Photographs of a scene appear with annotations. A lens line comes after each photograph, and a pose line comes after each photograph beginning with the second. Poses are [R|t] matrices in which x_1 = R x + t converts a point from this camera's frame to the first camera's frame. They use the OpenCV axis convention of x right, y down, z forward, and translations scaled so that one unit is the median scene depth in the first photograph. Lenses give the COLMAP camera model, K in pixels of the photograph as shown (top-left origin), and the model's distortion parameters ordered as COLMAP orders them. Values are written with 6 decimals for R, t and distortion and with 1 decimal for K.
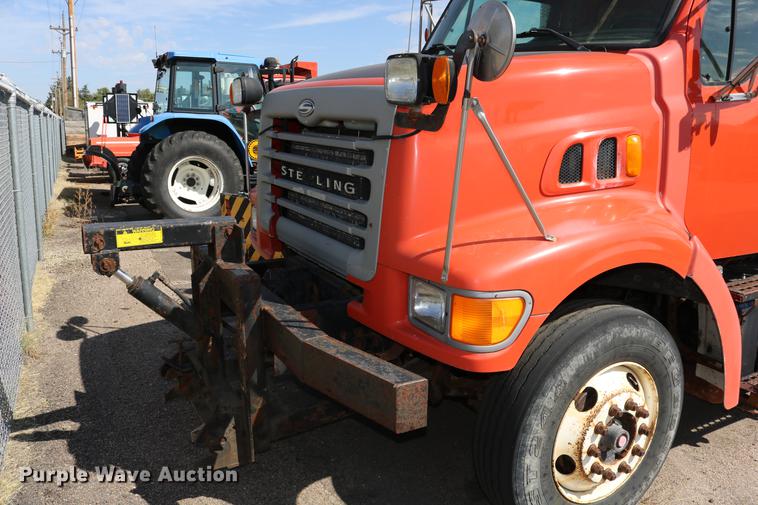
lens RADIAL K [[630.1, 0, 379.0], [0, 630.1, 252.5], [0, 0, 1]] dist [-0.156915, 0.135433]
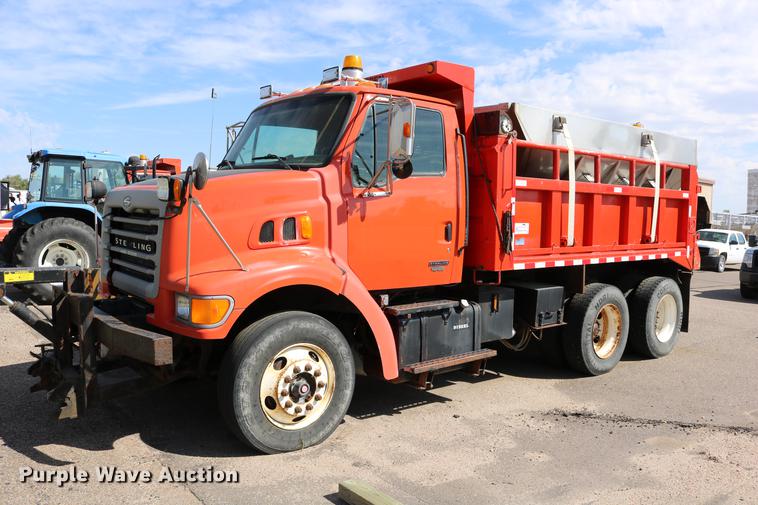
lens RADIAL K [[630.1, 0, 379.0], [0, 630.1, 252.5], [0, 0, 1]] dist [-0.156915, 0.135433]
pose [[0.983073, -0.006202, 0.183111, 0.272551], [0.031963, 0.989906, -0.138072, 0.169494], [-0.180406, 0.141588, 0.973348, -0.788266]]
